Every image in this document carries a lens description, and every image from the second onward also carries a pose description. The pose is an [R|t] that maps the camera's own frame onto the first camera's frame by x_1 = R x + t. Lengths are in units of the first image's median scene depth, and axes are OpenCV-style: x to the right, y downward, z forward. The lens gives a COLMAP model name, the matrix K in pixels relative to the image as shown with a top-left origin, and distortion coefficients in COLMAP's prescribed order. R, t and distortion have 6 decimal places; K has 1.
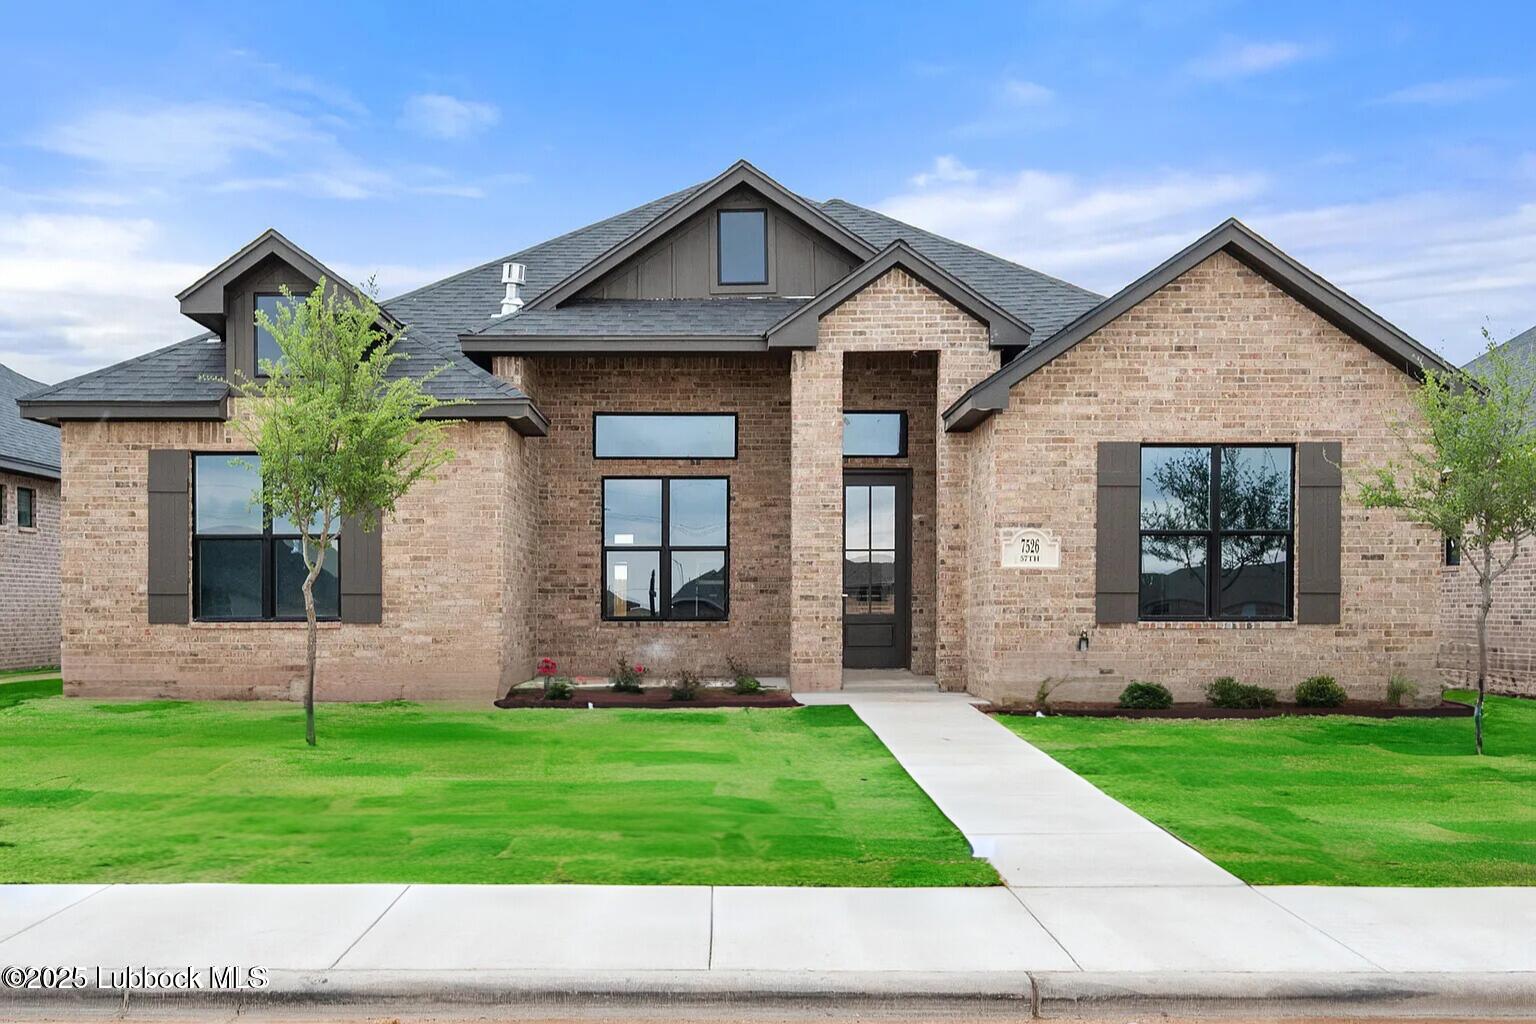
lens RADIAL K [[634.8, 0, 766.3], [0, 634.8, 507.0], [0, 0, 1]] dist [-0.002373, -0.000414]
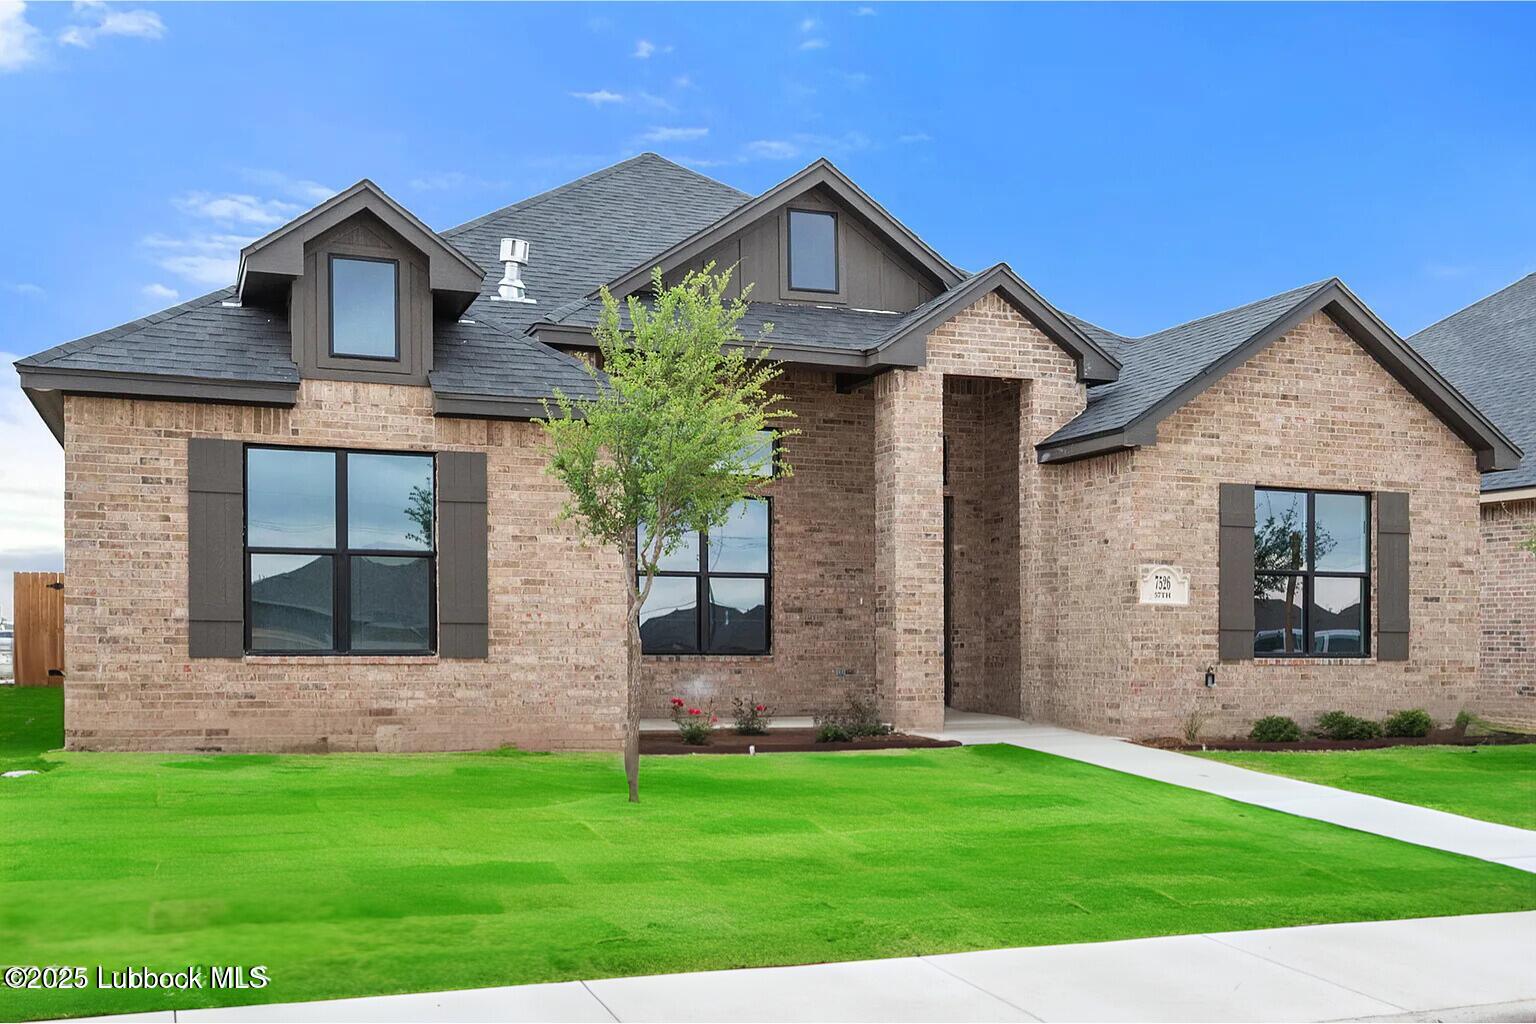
lens RADIAL K [[696.3, 0, 767.9], [0, 696.3, 525.4], [0, 0, 1]] dist [-0.001779, -0.000640]
pose [[0.984339, 0.035430, 0.172691, -0.384054], [-0.034660, 0.999371, -0.007470, 0.000345], [-0.172847, 0.001367, 0.984948, 0.016381]]
